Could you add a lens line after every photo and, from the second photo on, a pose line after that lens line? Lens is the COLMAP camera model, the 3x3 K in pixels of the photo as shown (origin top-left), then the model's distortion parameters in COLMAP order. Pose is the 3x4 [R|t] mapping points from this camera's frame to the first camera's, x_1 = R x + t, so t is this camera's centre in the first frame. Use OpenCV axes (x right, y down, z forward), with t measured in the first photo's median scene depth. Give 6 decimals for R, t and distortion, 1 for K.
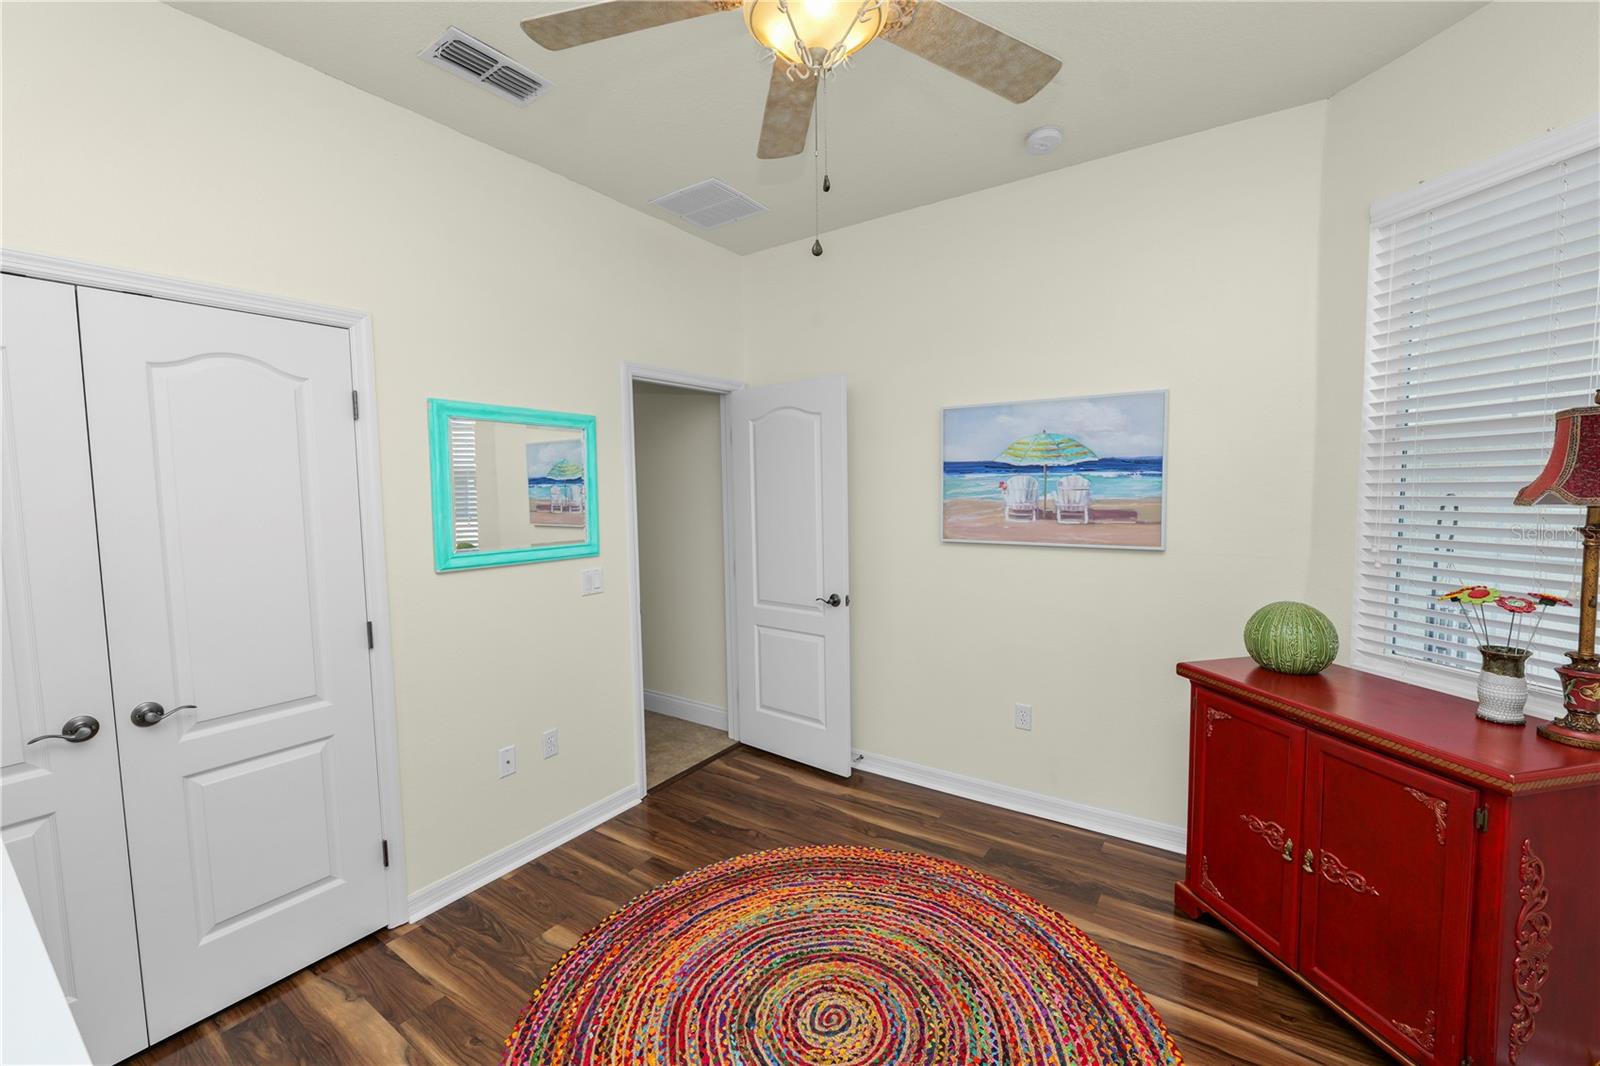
lens RADIAL K [[651.7, 0, 809.7], [0, 651.7, 534.6], [0, 0, 1]] dist [-0.013132, 0.001333]
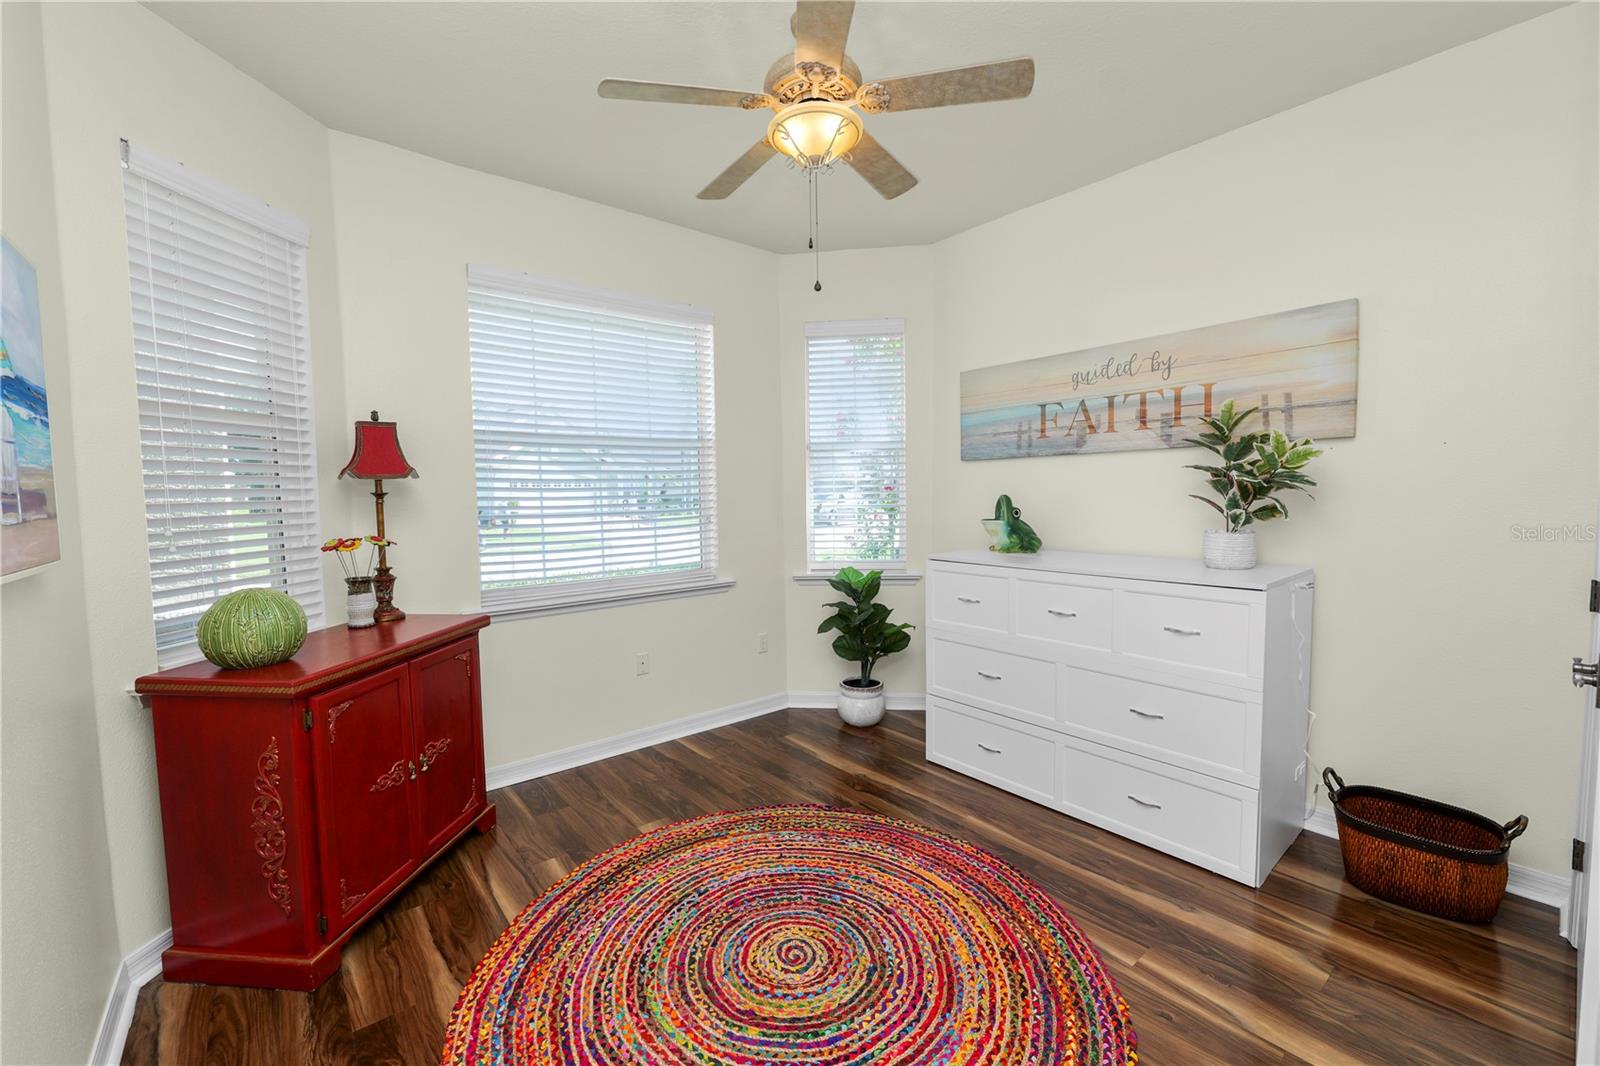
lens RADIAL K [[651.7, 0, 809.0], [0, 651.7, 532.7], [0, 0, 1]] dist [-0.013132, 0.001333]
pose [[-0.960226, 0.013437, 0.278899, -0.274836], [0.048674, 0.991603, 0.119806, -0.041567], [-0.274947, 0.128616, -0.952818, 1.820973]]
